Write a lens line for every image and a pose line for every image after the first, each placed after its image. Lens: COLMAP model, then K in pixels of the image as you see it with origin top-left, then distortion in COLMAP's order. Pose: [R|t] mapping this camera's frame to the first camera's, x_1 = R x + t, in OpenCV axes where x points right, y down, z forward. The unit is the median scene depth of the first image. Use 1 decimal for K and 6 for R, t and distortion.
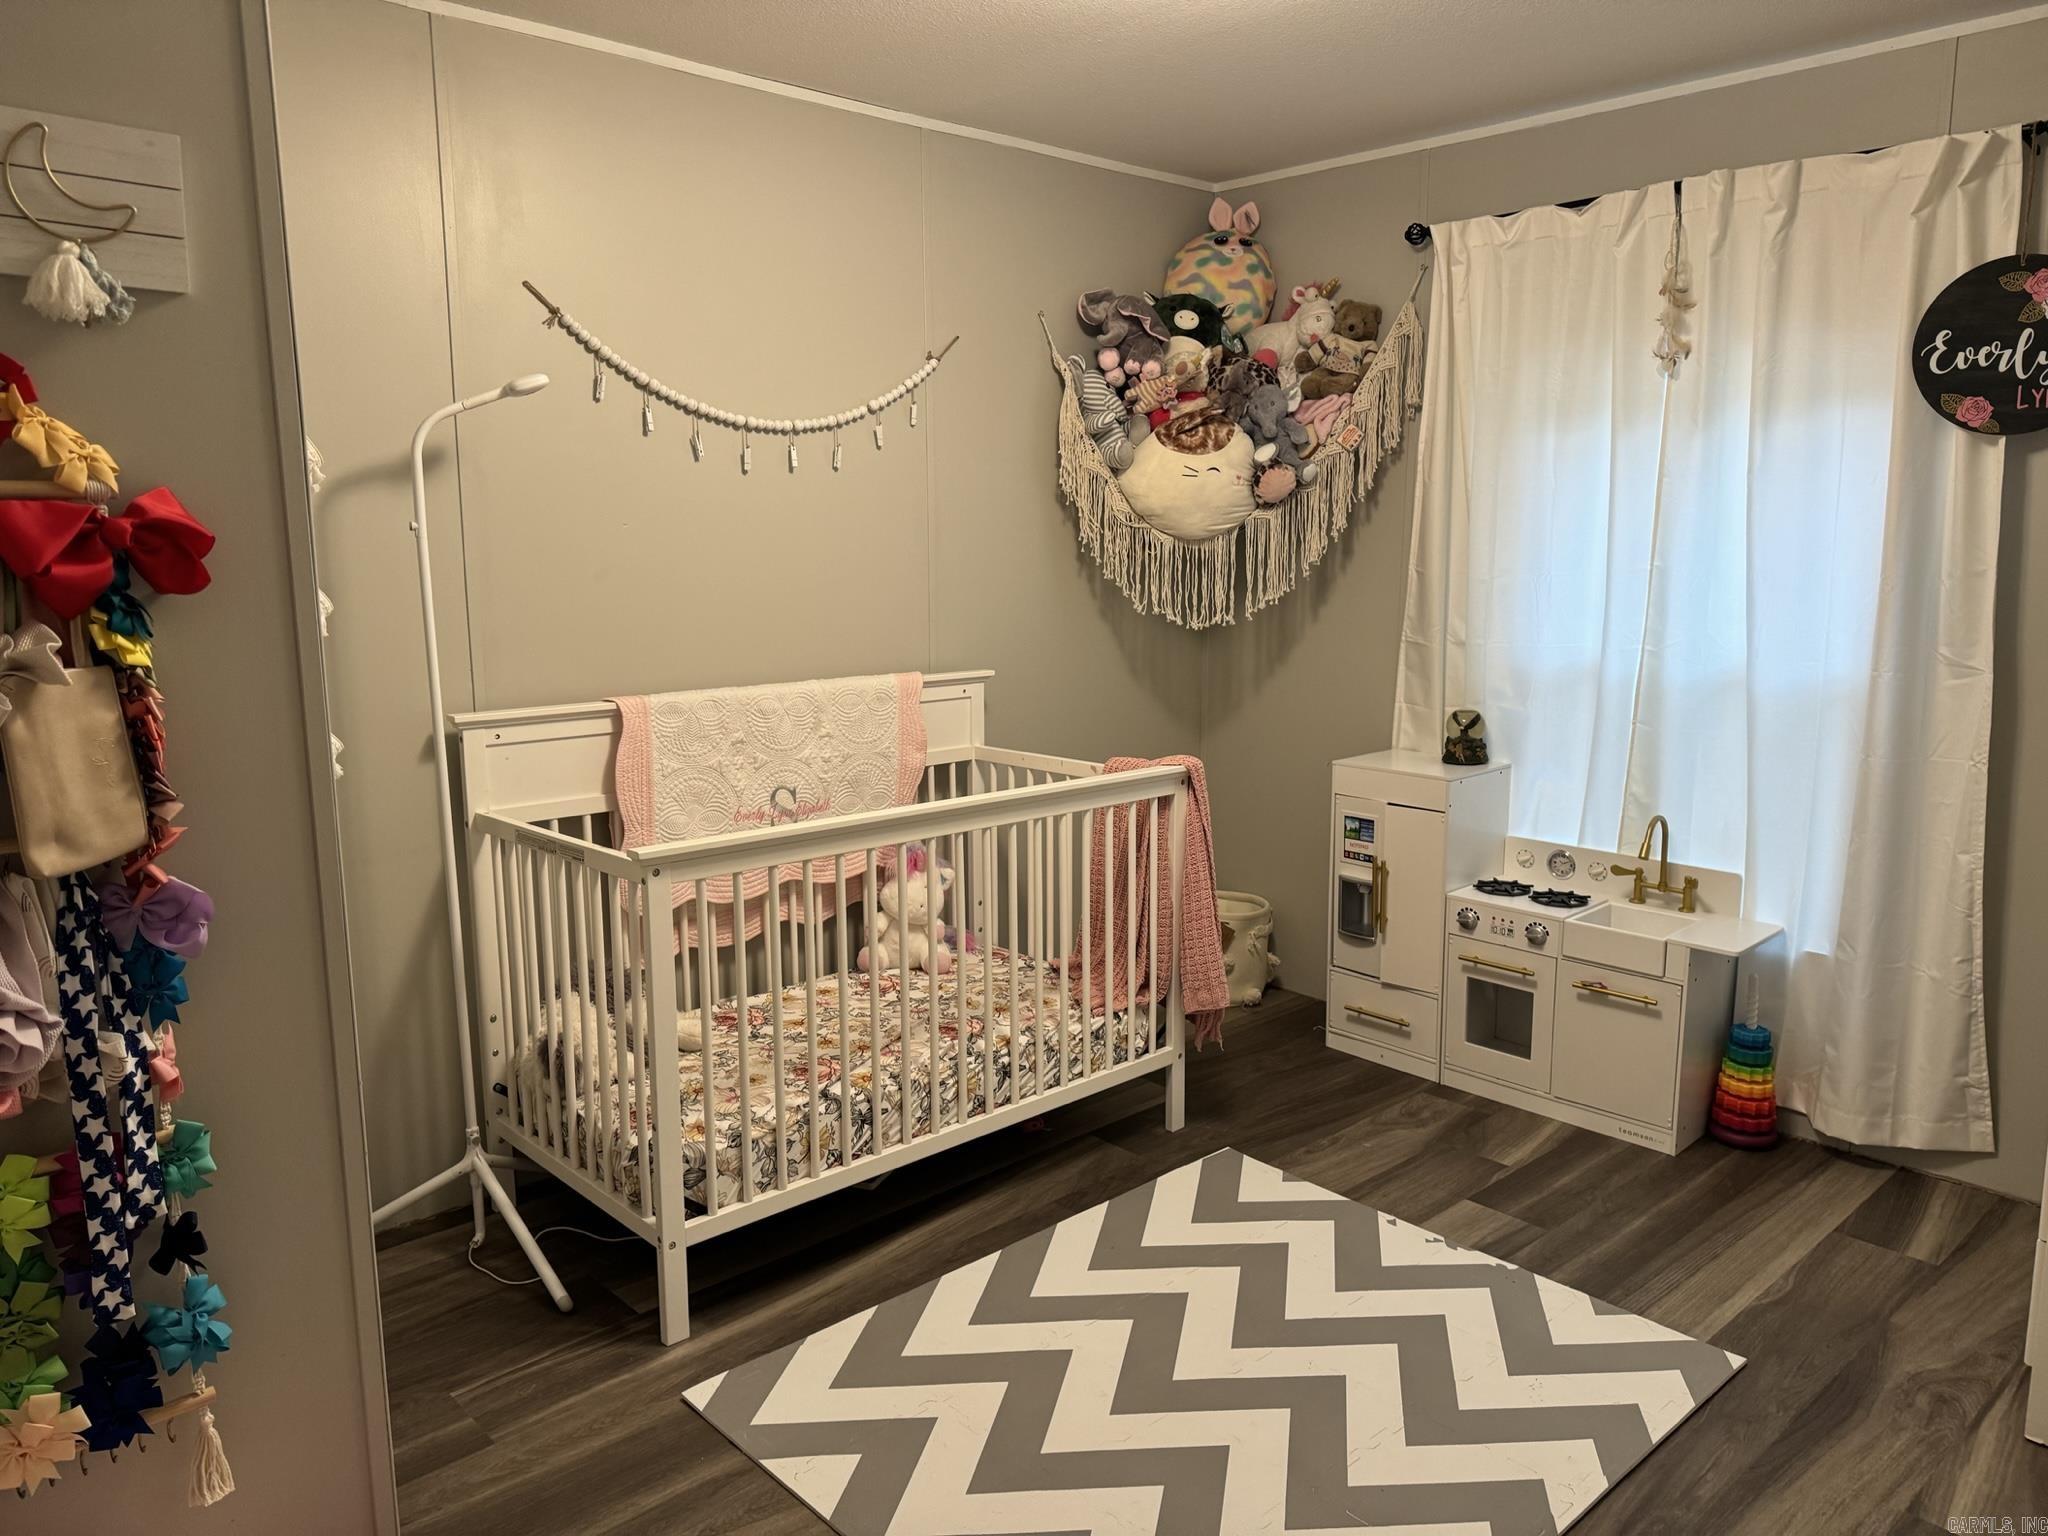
lens RADIAL K [[1439.9, 0, 1013.3], [0, 1439.9, 765.4], [0, 0, 1]] dist [0.071117, -0.101036]
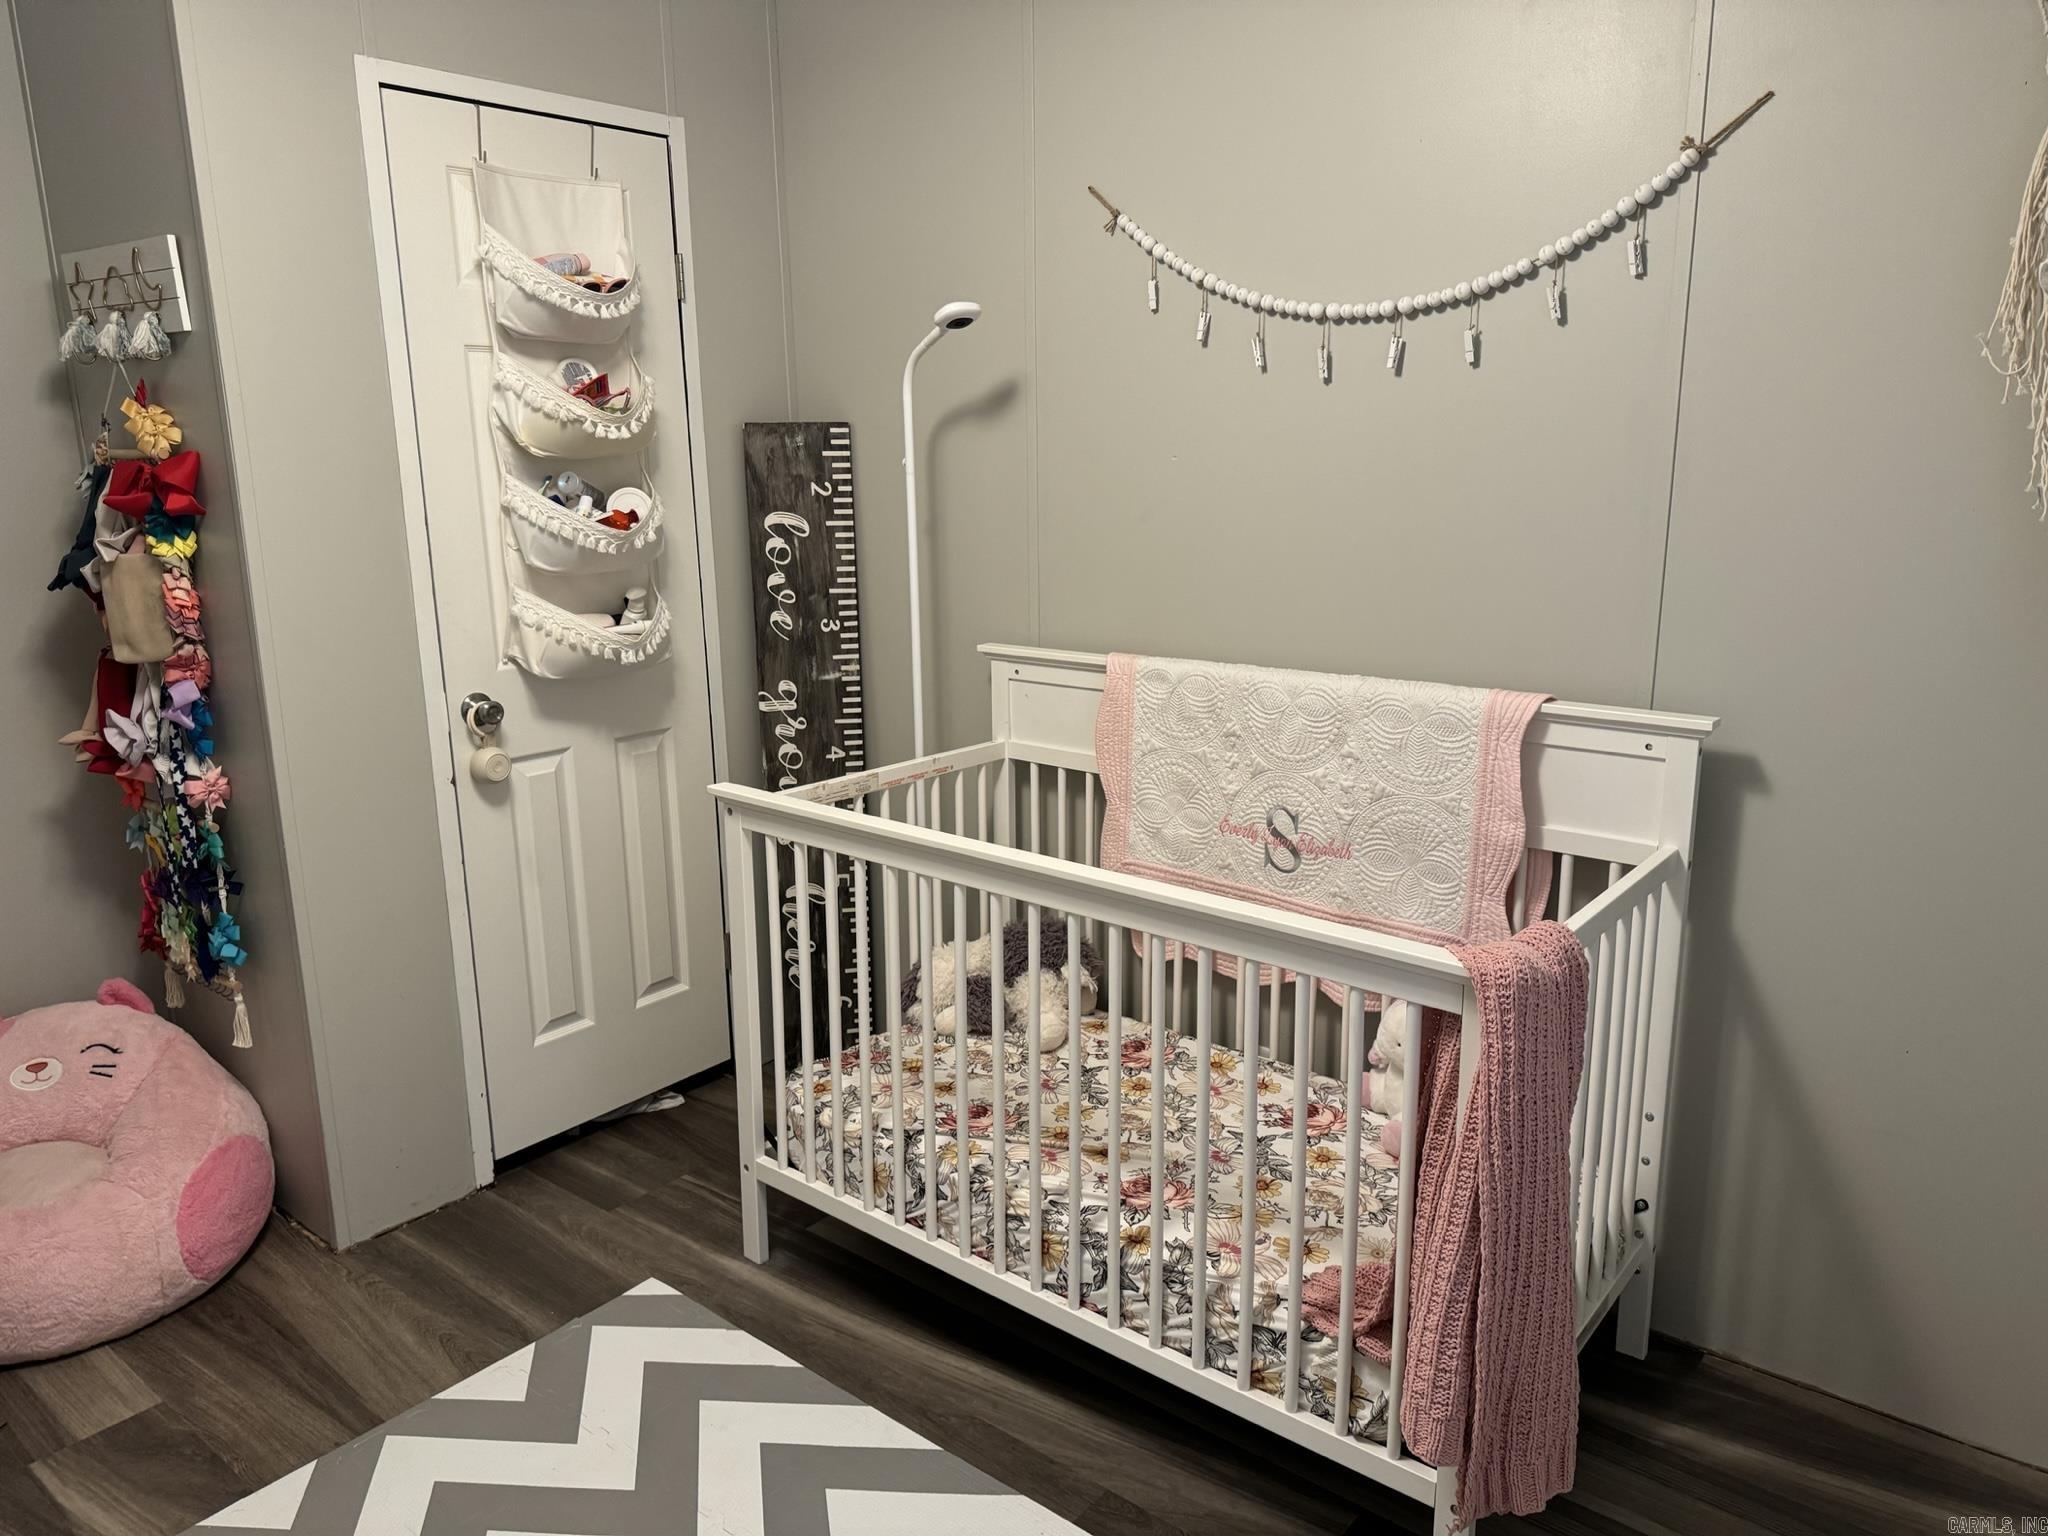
lens RADIAL K [[1439.9, 0, 1071.7], [0, 1439.9, 776.2], [0, 0, 1]] dist [0.071117, -0.101036]
pose [[0.139722, 0.224578, -0.964387, 0.600459], [-0.145774, 0.967994, 0.204298, -0.151855], [0.979402, 0.112037, 0.167988, 0.836688]]
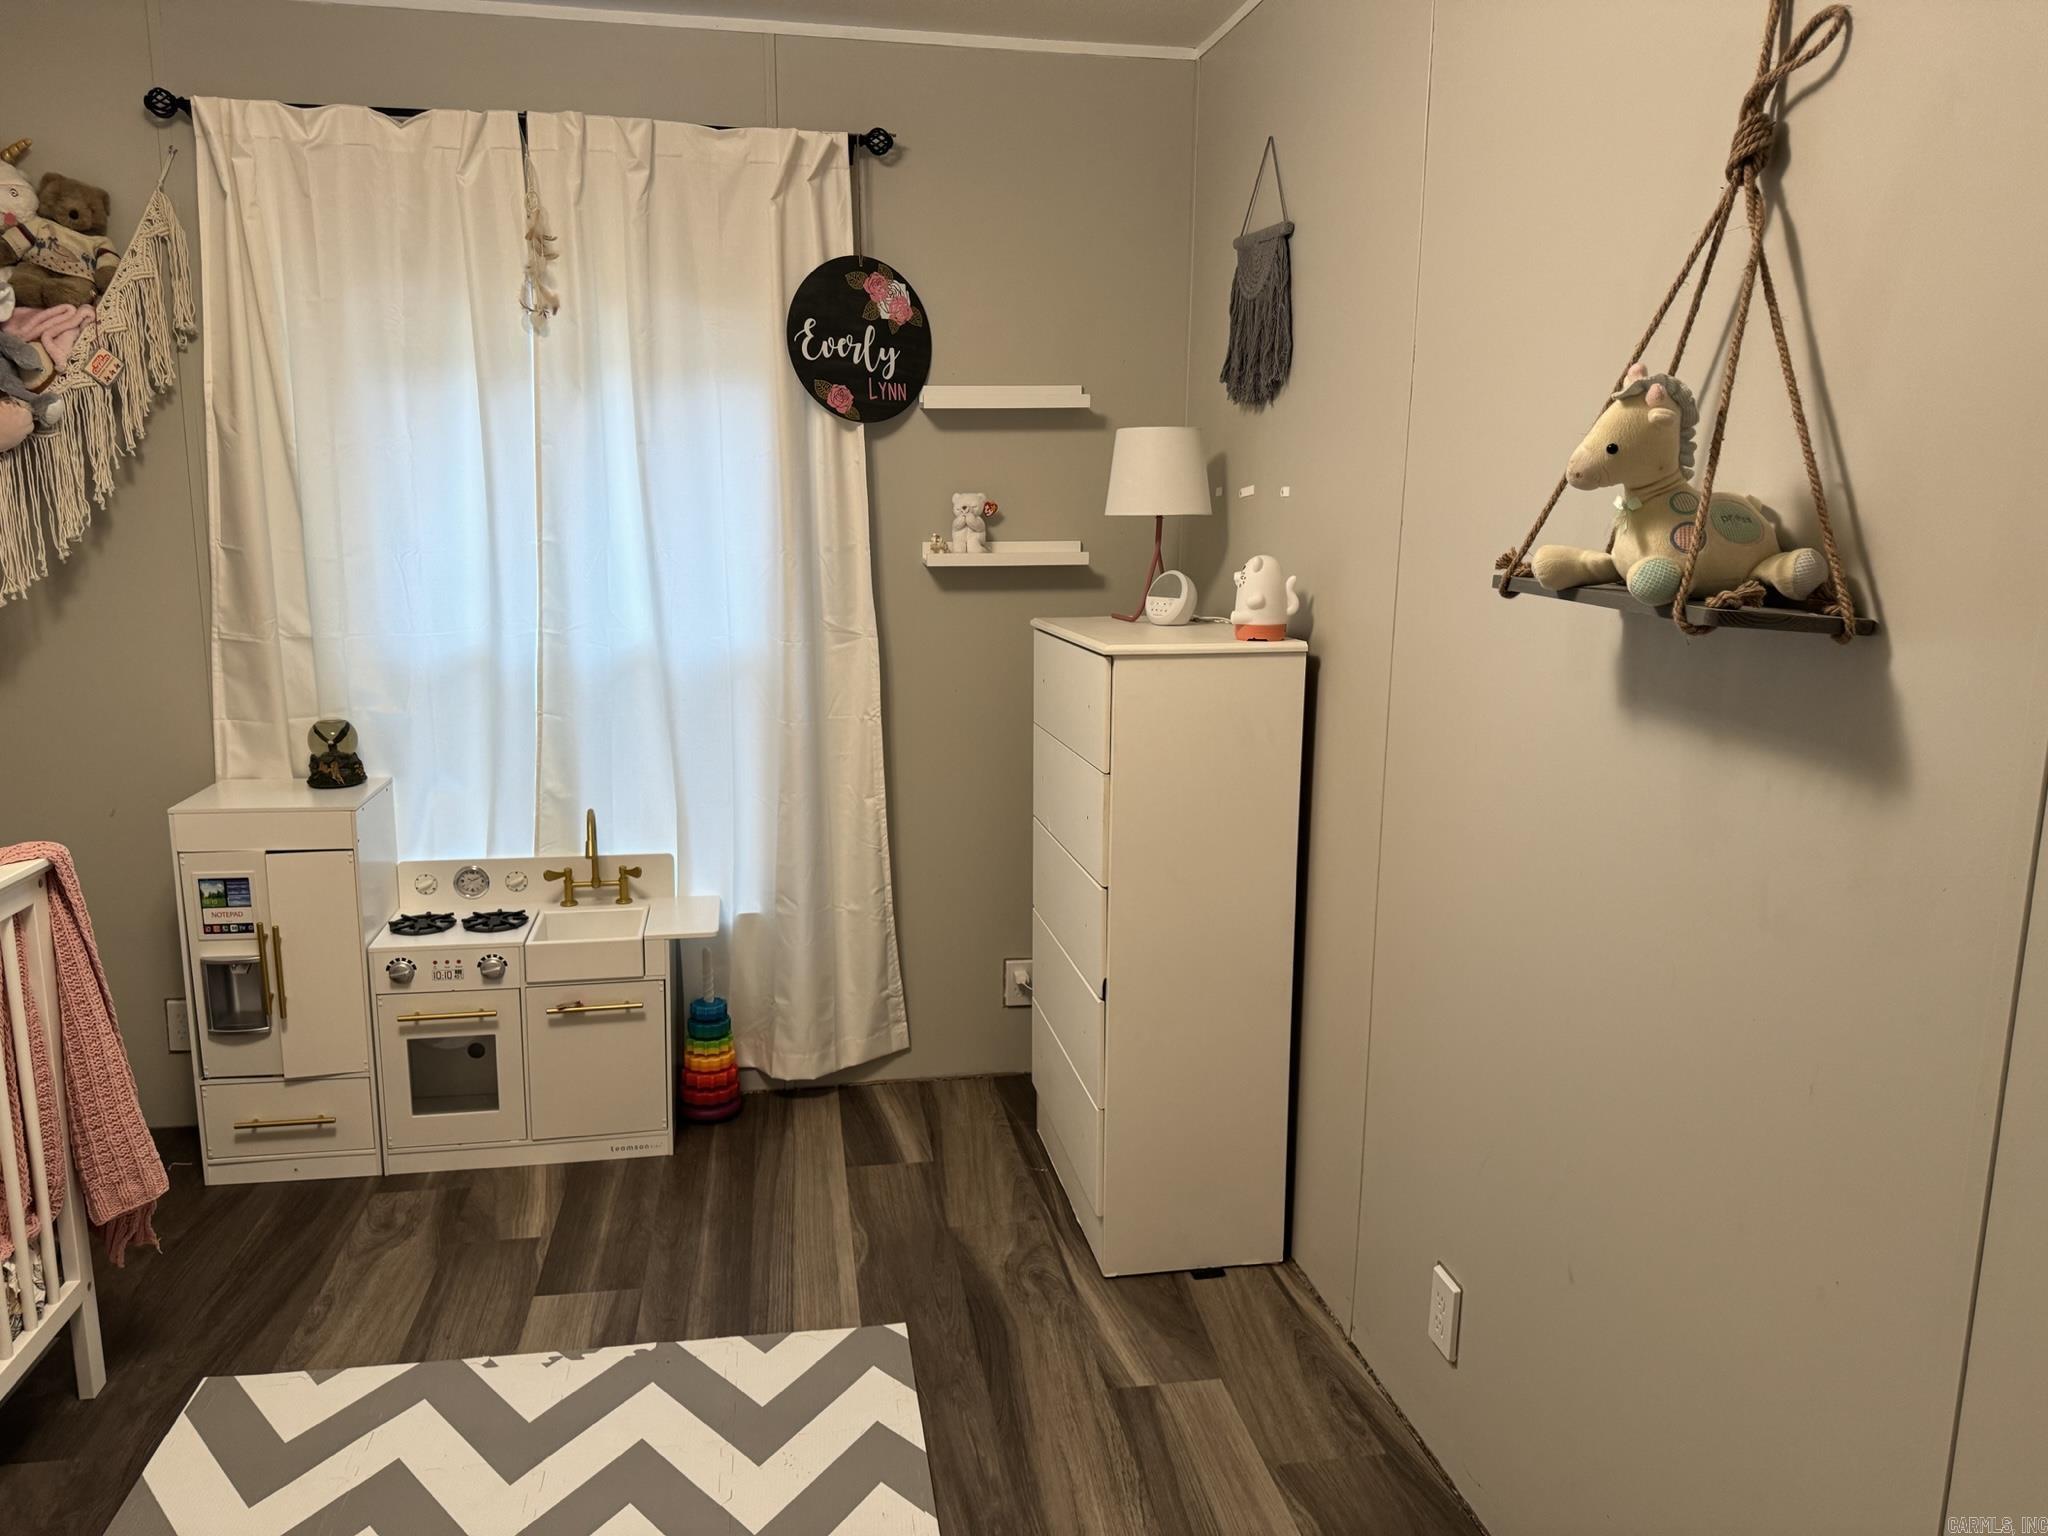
lens RADIAL K [[1439.9, 0, 1033.2], [0, 1439.9, 762.7], [0, 0, 1]] dist [0.071117, -0.101036]
pose [[0.532888, -0.144598, 0.833739, -0.192506], [0.119386, 0.988283, 0.095095, -0.053959], [-0.837721, 0.048862, 0.543908, 0.275072]]
